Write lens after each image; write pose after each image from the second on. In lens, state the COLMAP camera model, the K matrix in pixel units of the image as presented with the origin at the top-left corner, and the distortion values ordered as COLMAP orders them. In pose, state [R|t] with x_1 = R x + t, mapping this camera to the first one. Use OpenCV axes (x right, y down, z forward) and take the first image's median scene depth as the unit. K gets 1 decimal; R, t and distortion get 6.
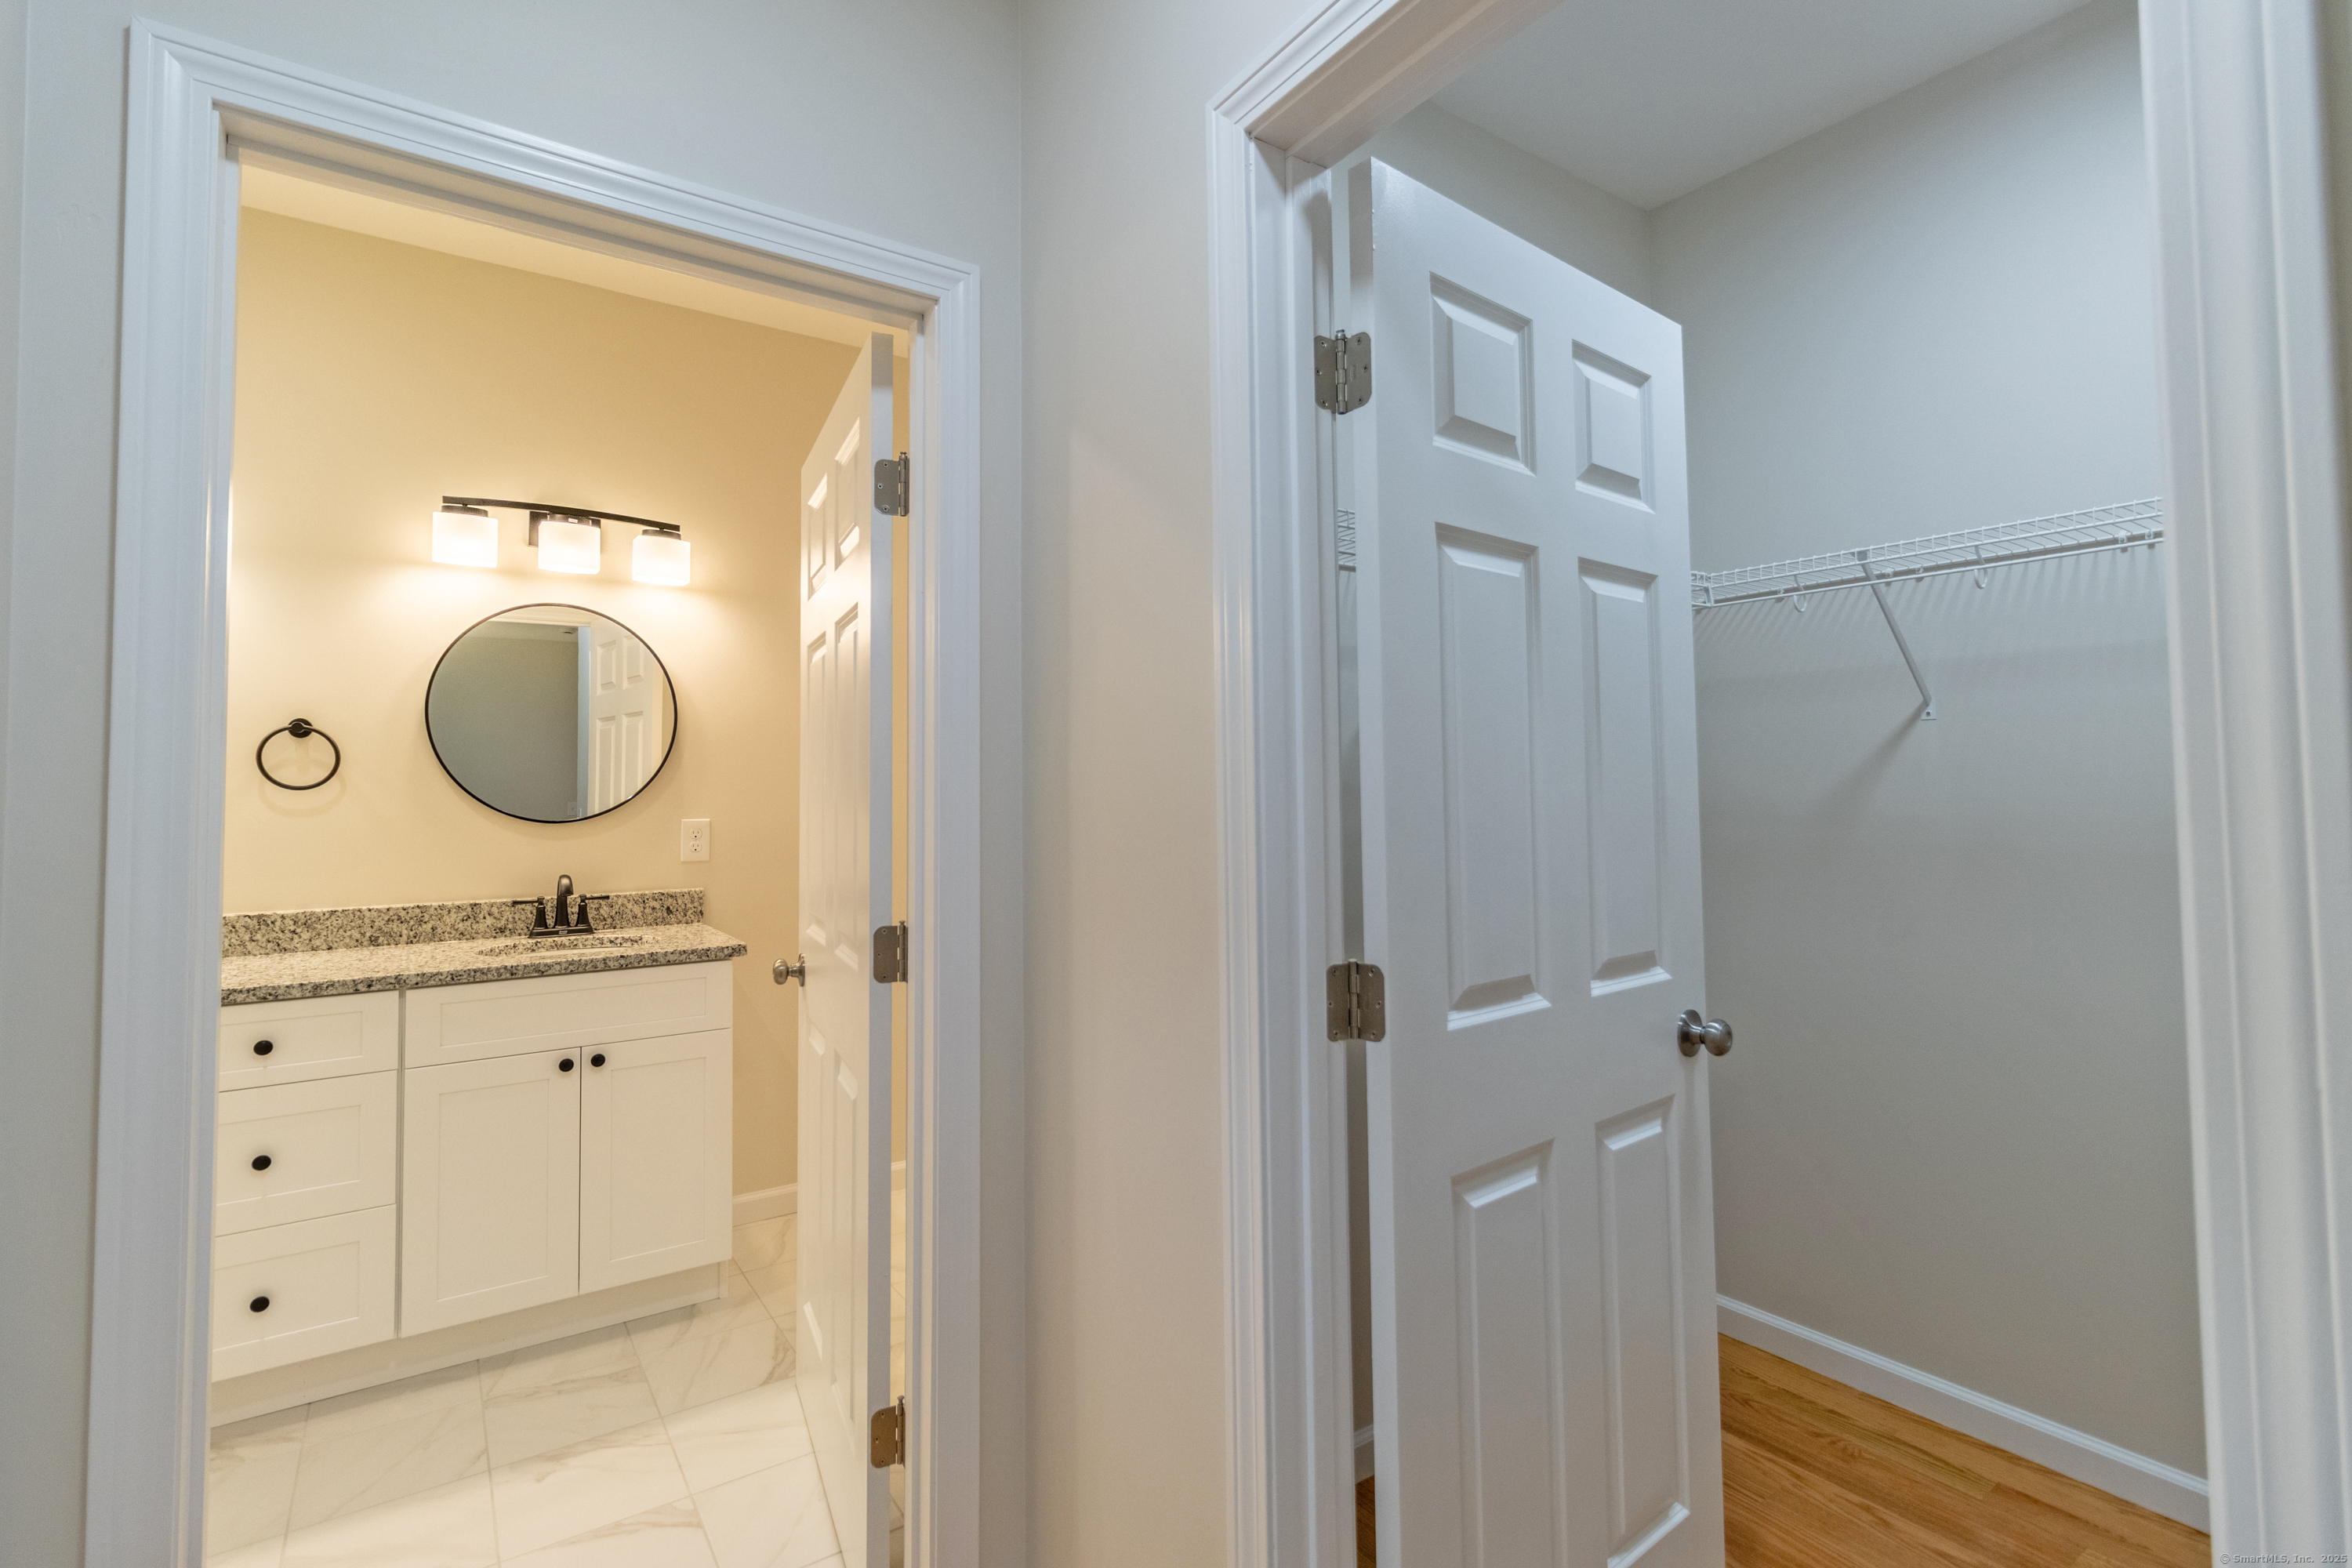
lens RADIAL K [[1078.3, 0, 1175.2], [0, 1078.3, 757.2], [0, 0, 1]] dist [-0.000593, 0.000113]
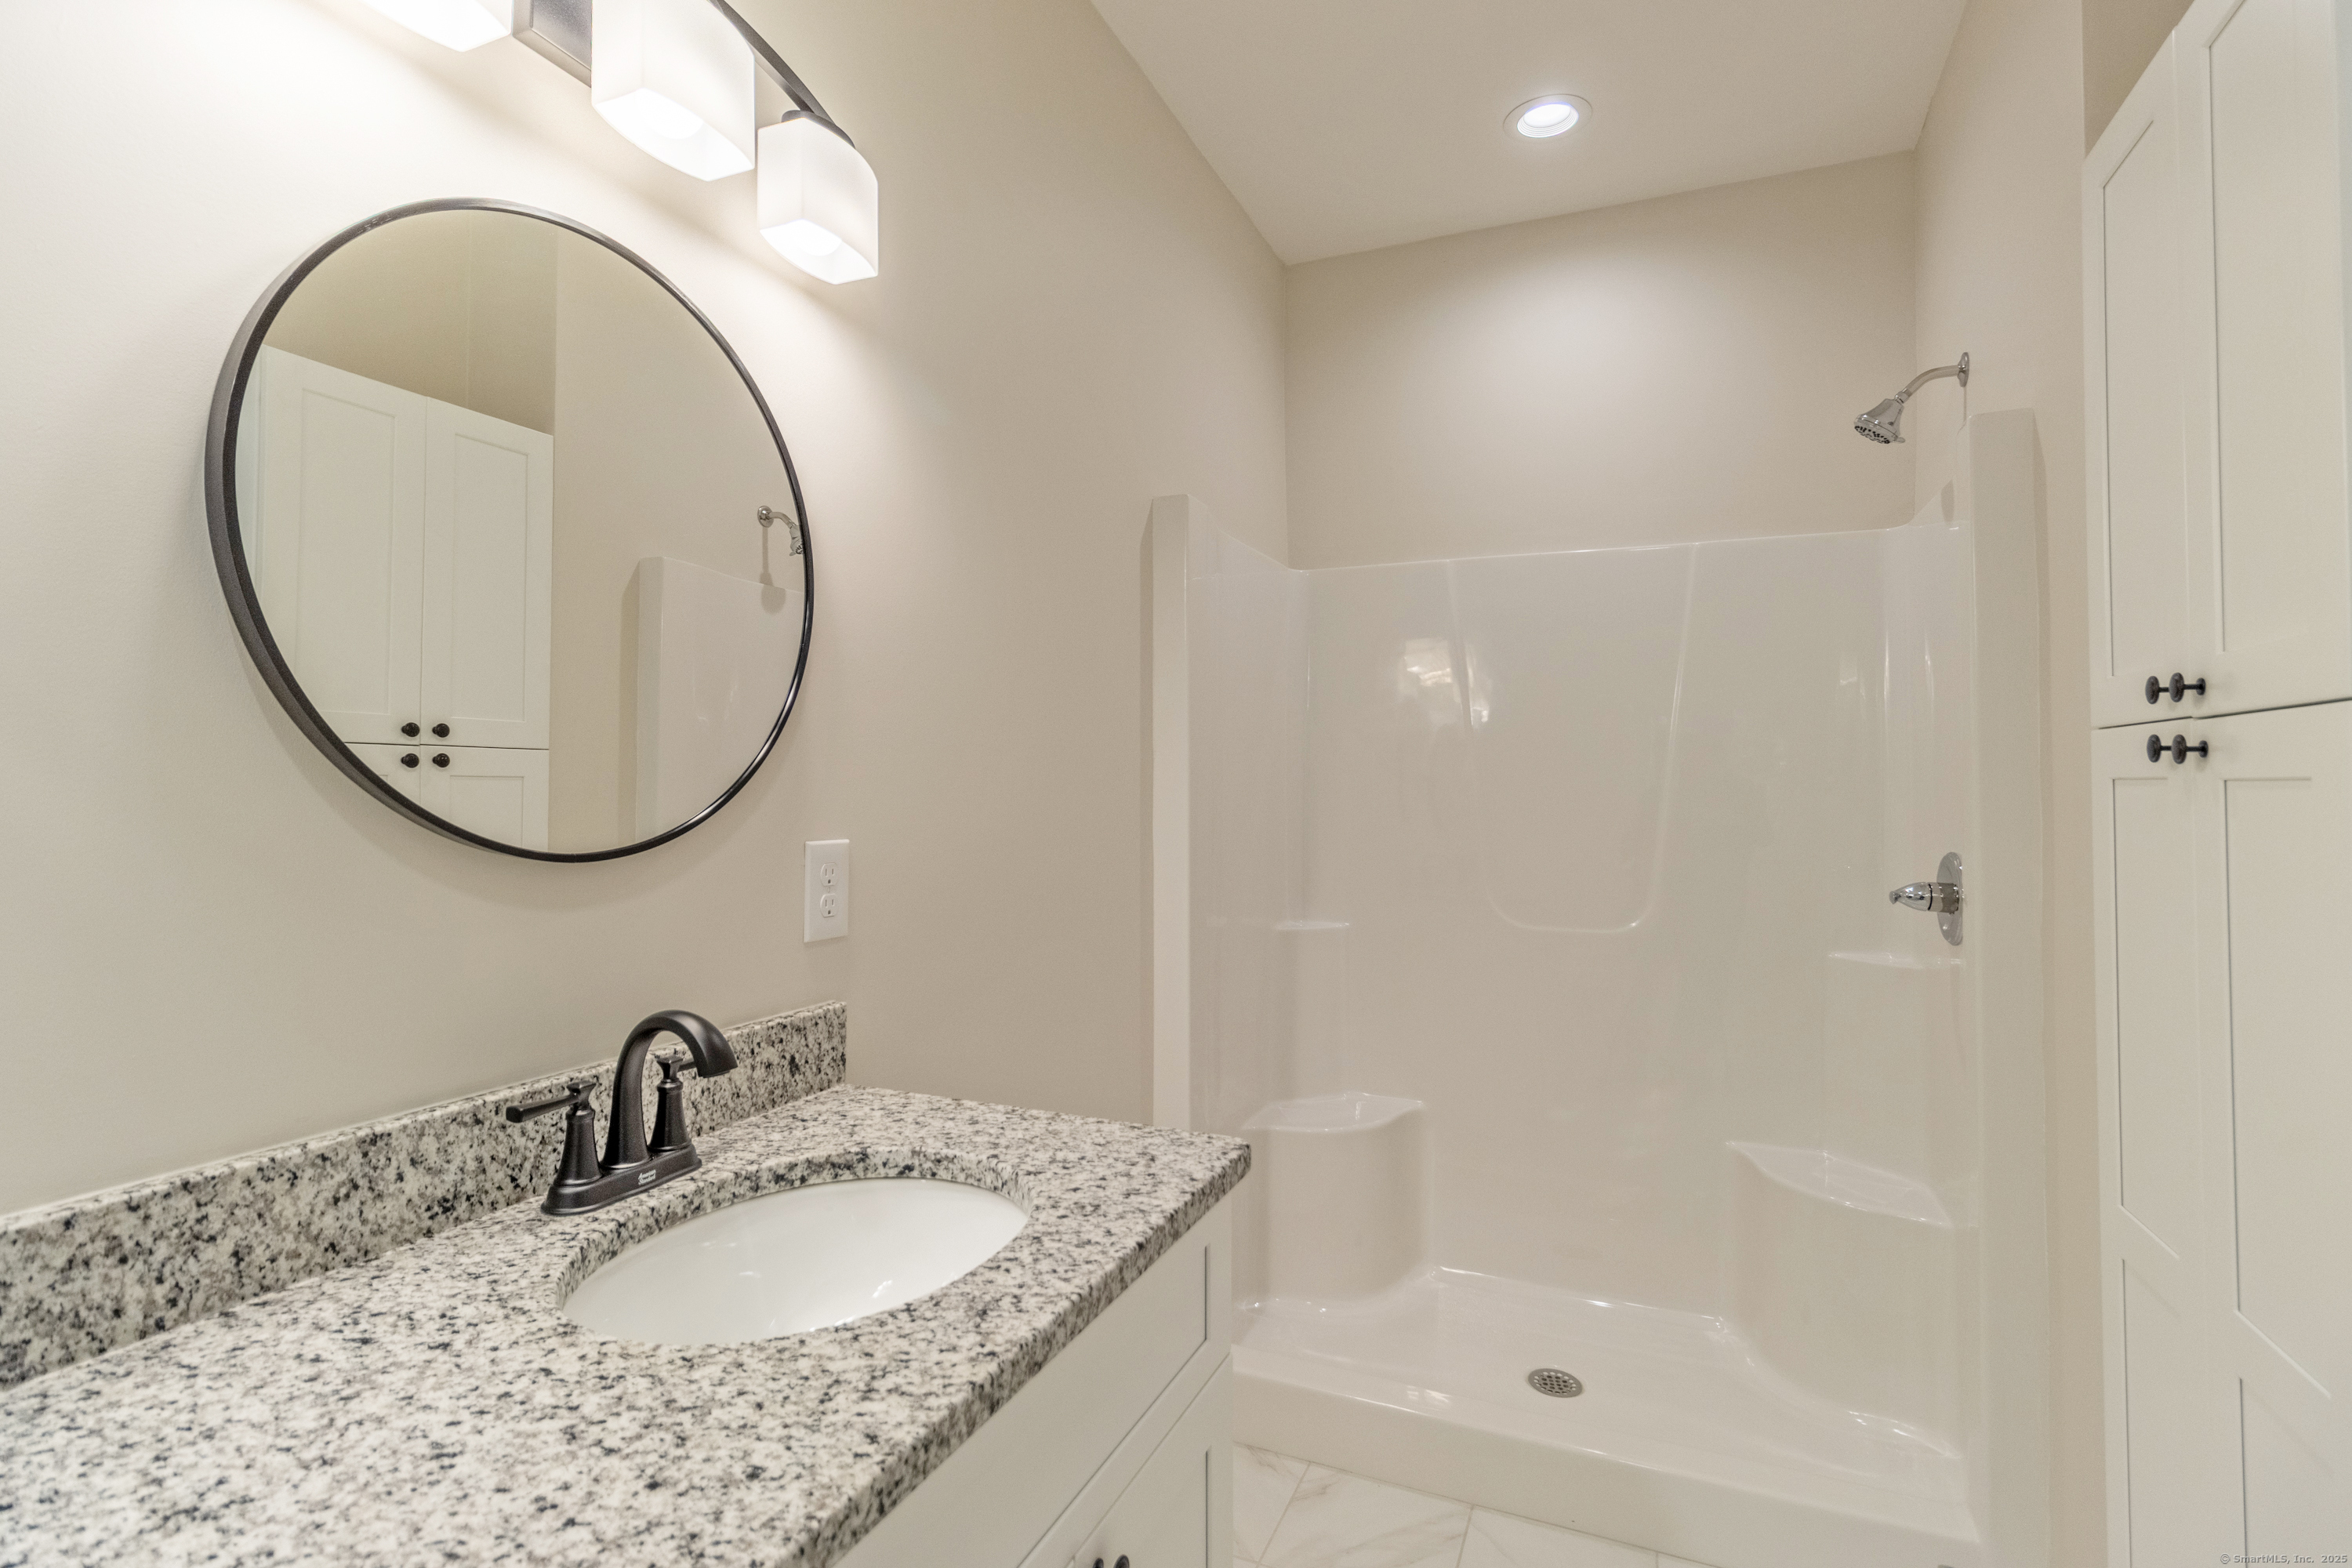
lens RADIAL K [[1119.9, 0, 1170.2], [0, 1119.9, 760.5], [0, 0, 1]] dist [-0.001534, -0.000426]
pose [[0.853327, 0.020292, 0.520981, -0.635812], [-0.024521, 0.999699, 0.001226, 0.025952], [-0.520799, -0.013821, 0.853568, 0.631146]]
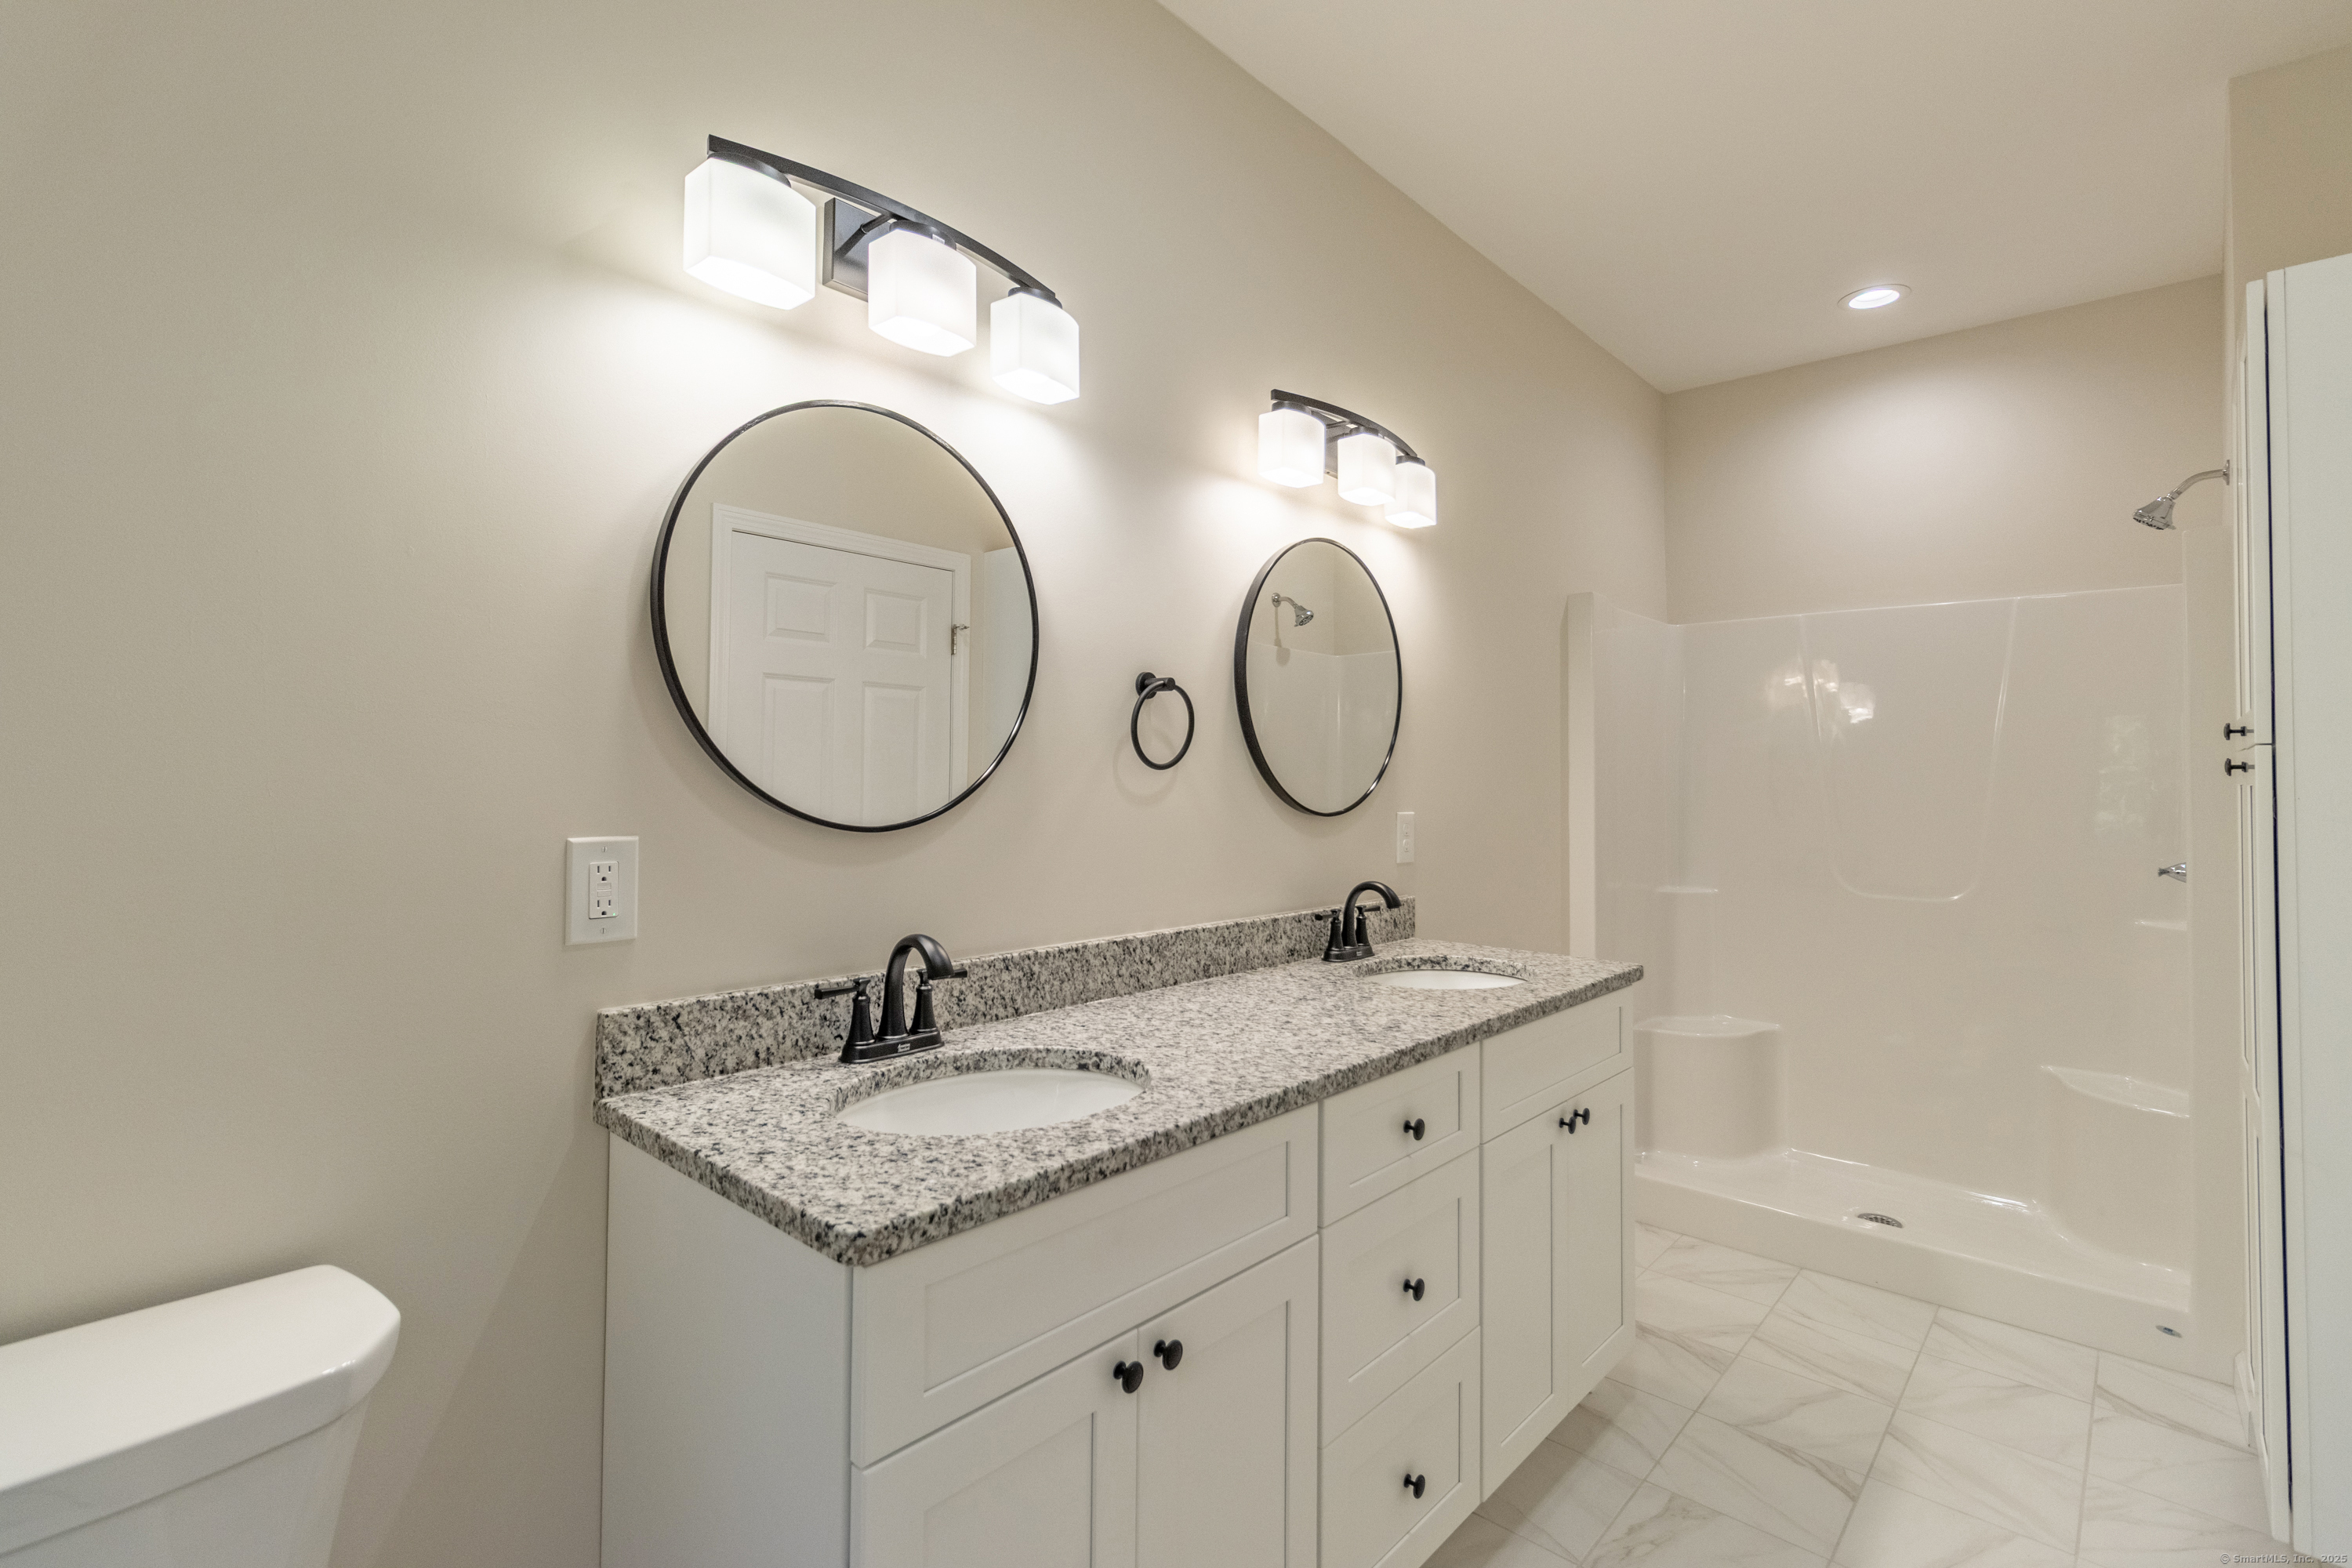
lens RADIAL K [[1101.0, 0, 1169.6], [0, 1101.0, 761.1], [0, 0, 1]] dist [0.003585, 0.000245]
pose [[0.974722, 0.018768, 0.222633, -0.917694], [-0.021433, 0.999725, 0.009561, 0.016870], [-0.222393, -0.014091, 0.974855, 0.252609]]
